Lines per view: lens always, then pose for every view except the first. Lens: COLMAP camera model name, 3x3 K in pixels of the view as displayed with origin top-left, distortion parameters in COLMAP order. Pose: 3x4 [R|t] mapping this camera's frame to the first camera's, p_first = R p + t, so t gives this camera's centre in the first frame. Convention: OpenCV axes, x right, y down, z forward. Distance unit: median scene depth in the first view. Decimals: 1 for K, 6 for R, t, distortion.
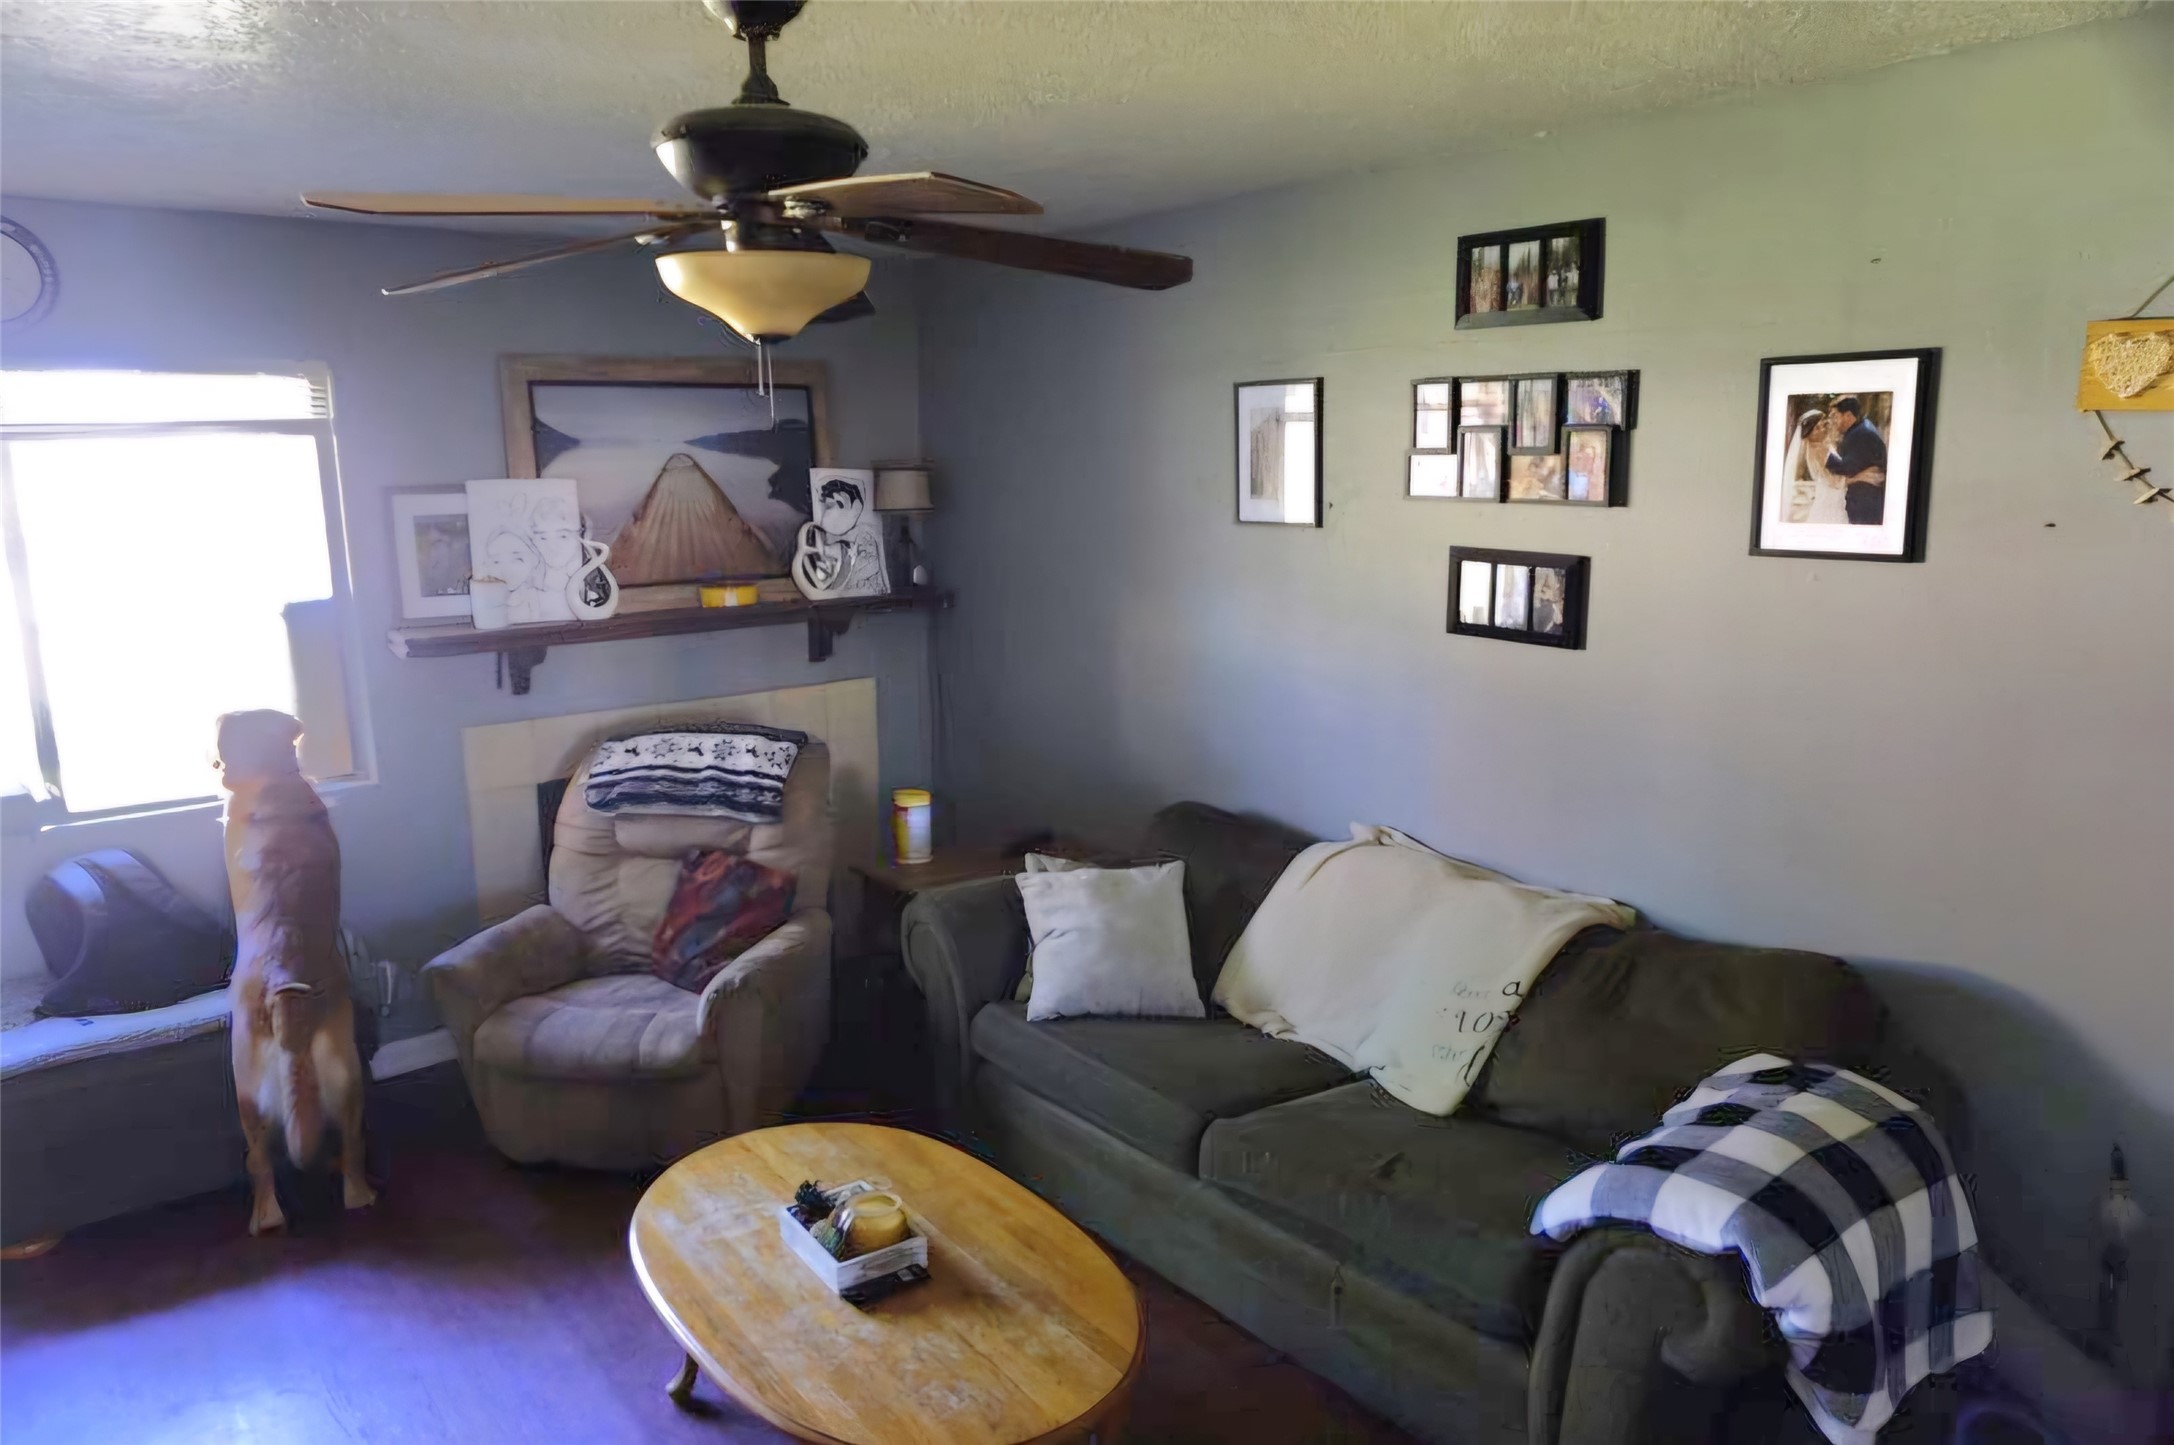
lens RADIAL K [[1451.9, 0, 1087.0], [0, 1451.9, 722.5], [0, 0, 1]] dist [-0.001678, 0.002857]
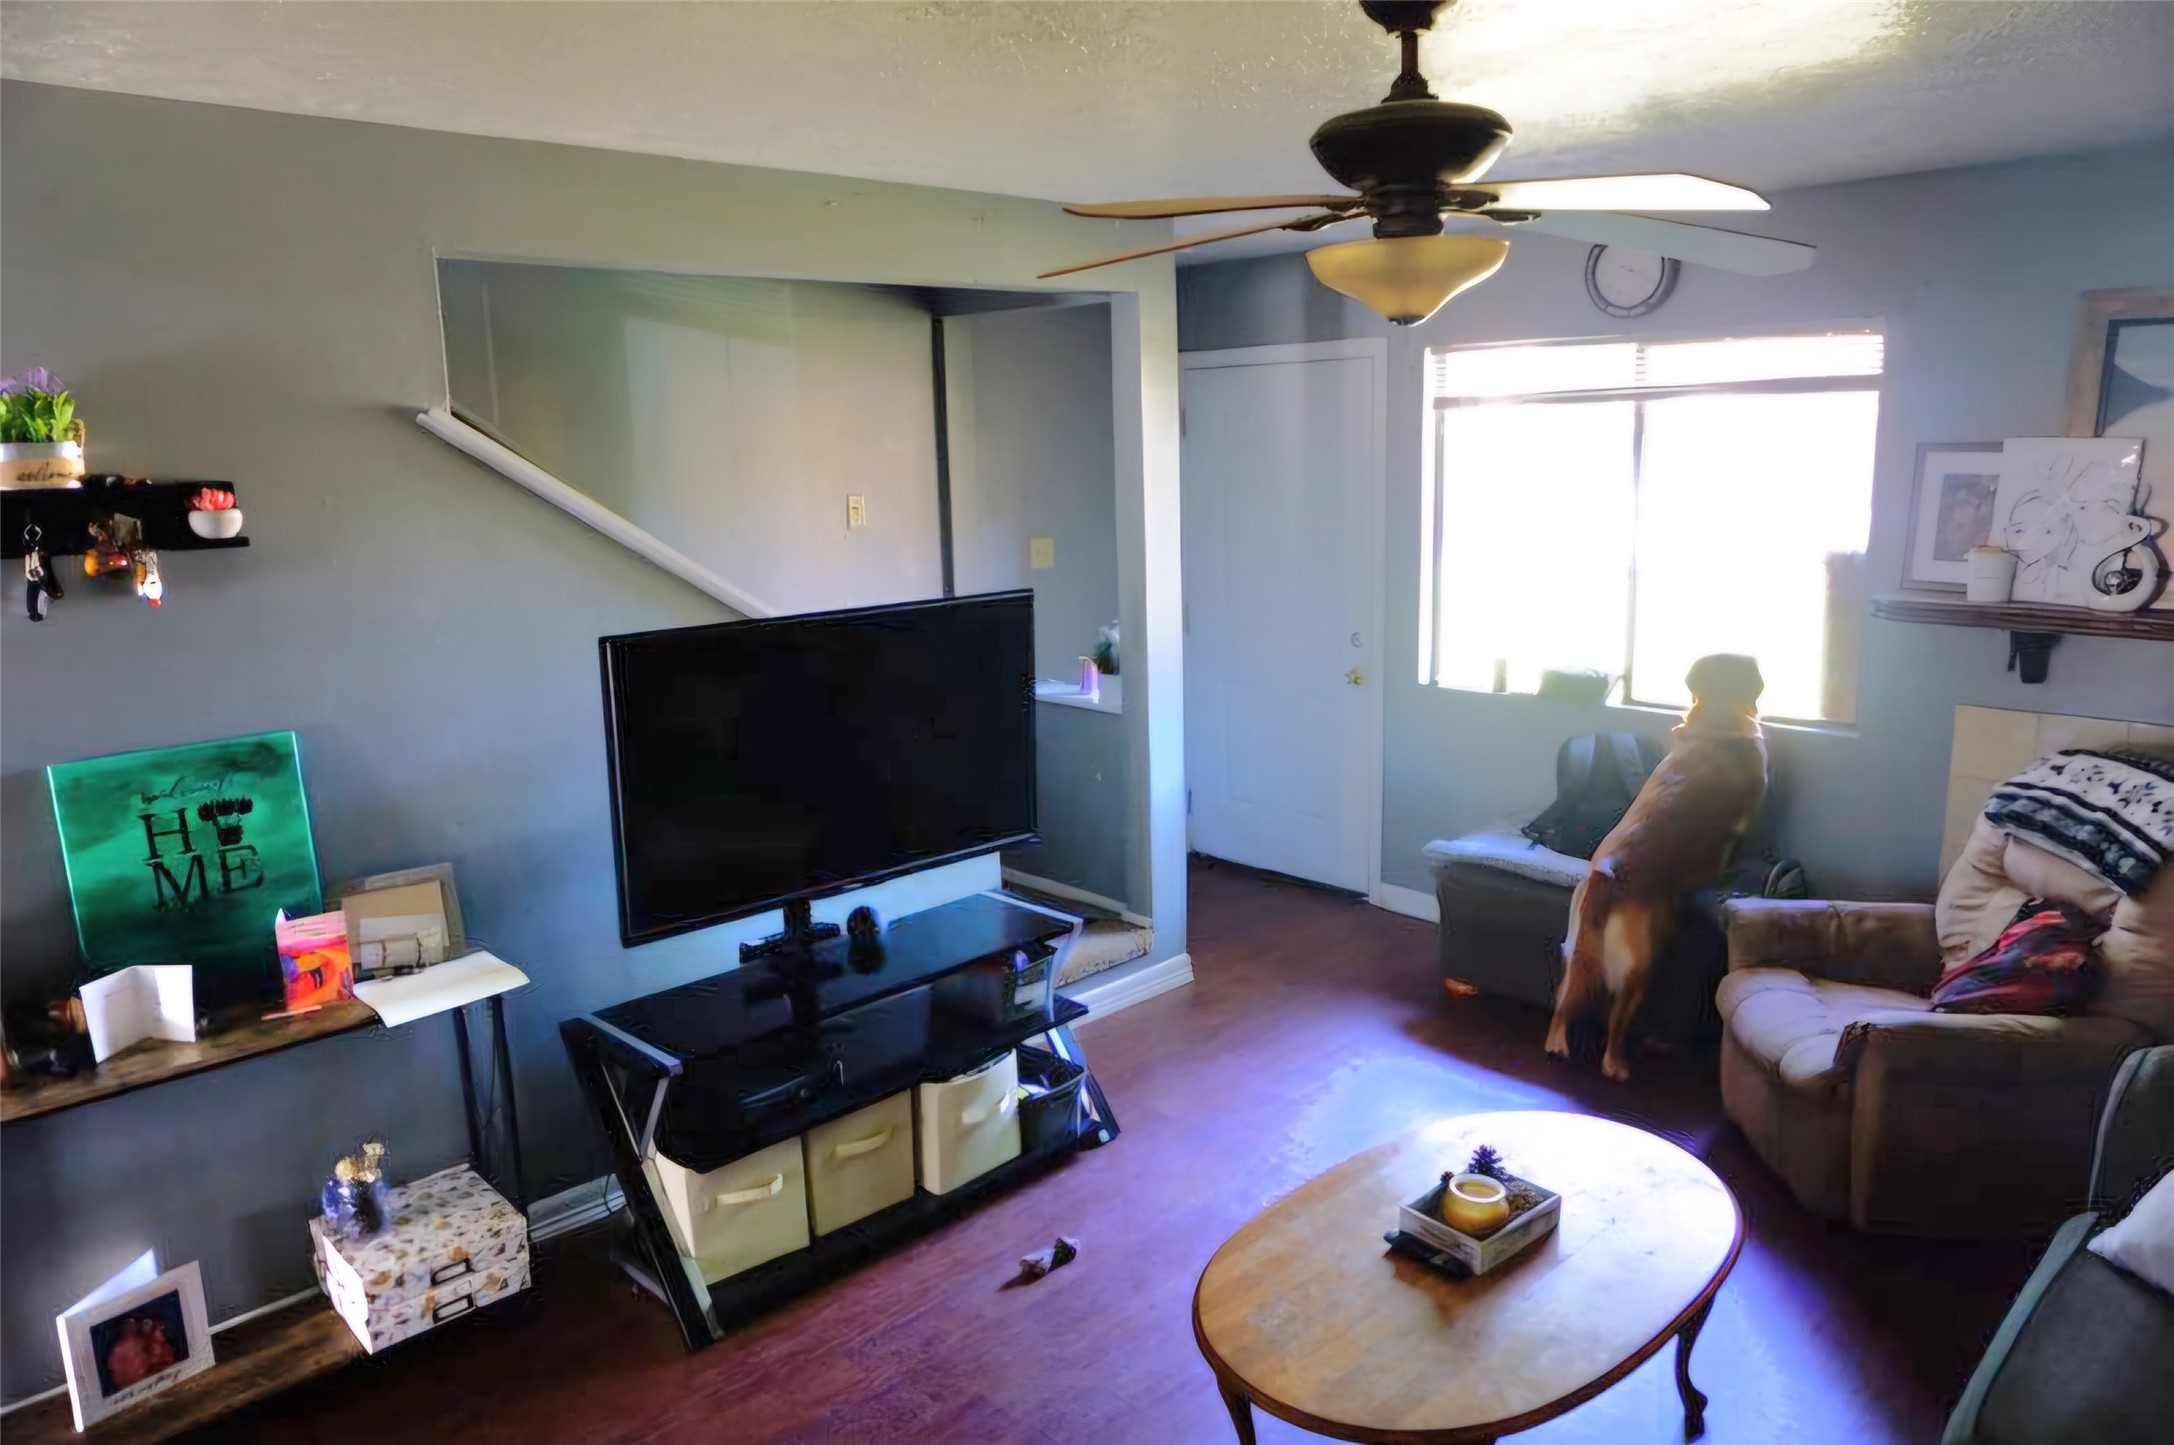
lens RADIAL K [[1451.9, 0, 1087.0], [0, 1451.9, 722.5], [0, 0, 1]] dist [-0.001678, 0.002857]
pose [[0.120996, 0.212671, -0.969603, 0.518035], [-0.170091, 0.966775, 0.190826, -0.086134], [0.977972, 0.141832, 0.153149, 0.397640]]
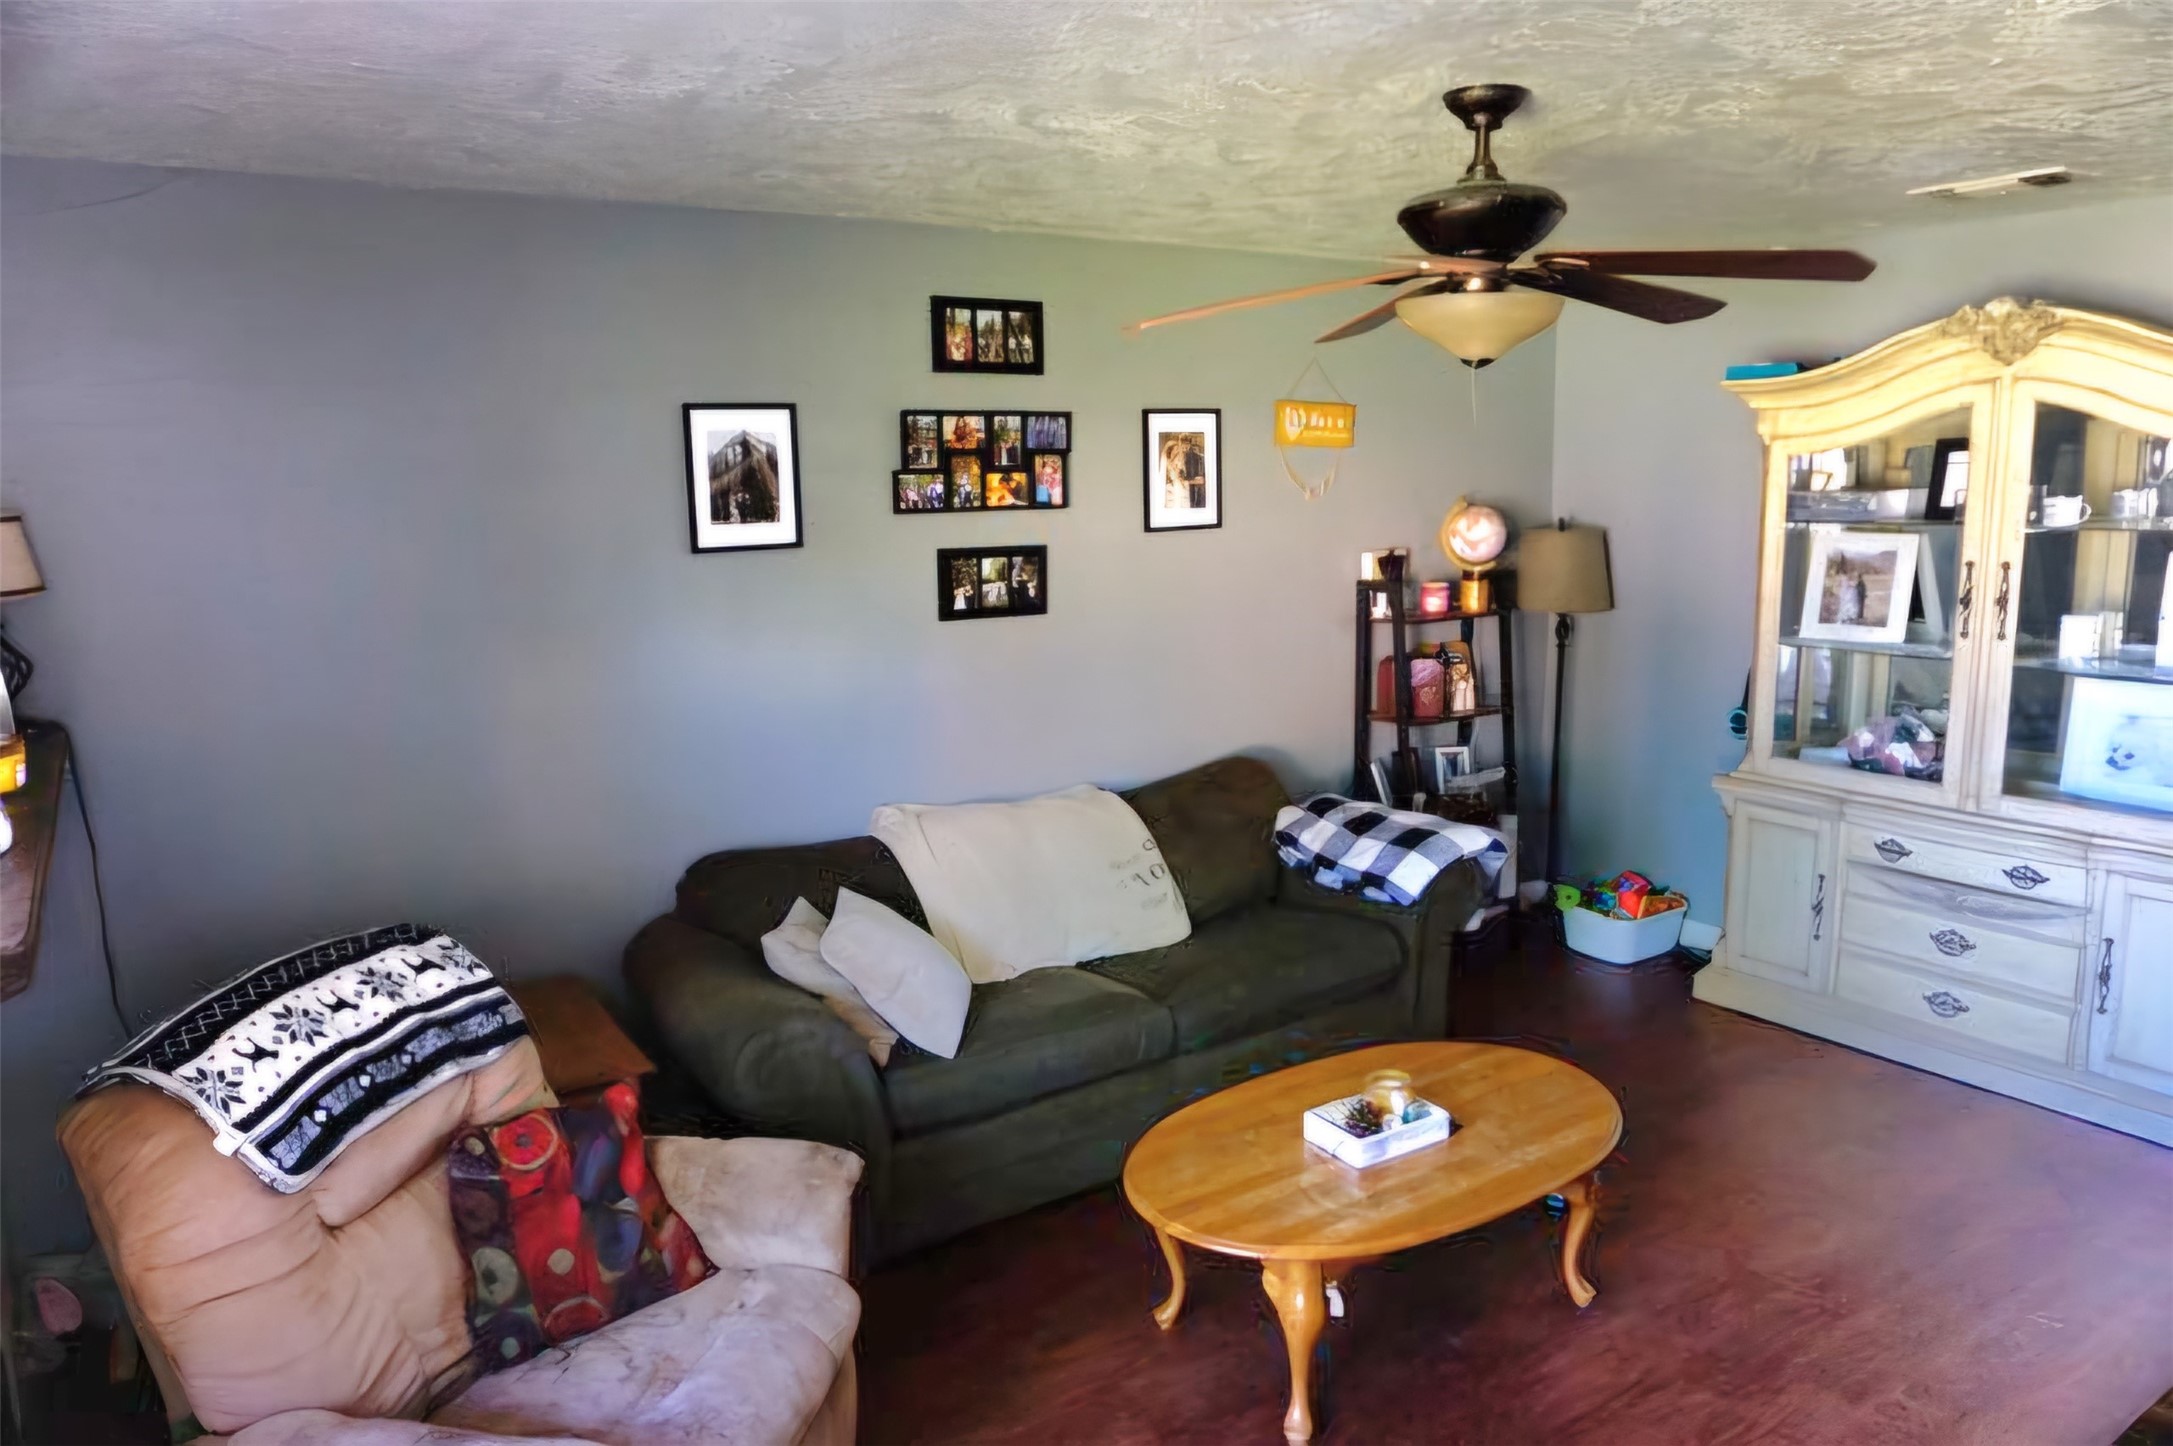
lens RADIAL K [[1451.3, 0, 1086.5], [0, 1451.3, 723.0], [0, 0, 1]] dist [-0.001678, 0.002857]
pose [[0.076821, -0.160337, 0.984068, -0.953728], [0.213321, 0.966773, 0.140866, -0.126185], [-0.973957, 0.199101, 0.108472, 0.780261]]
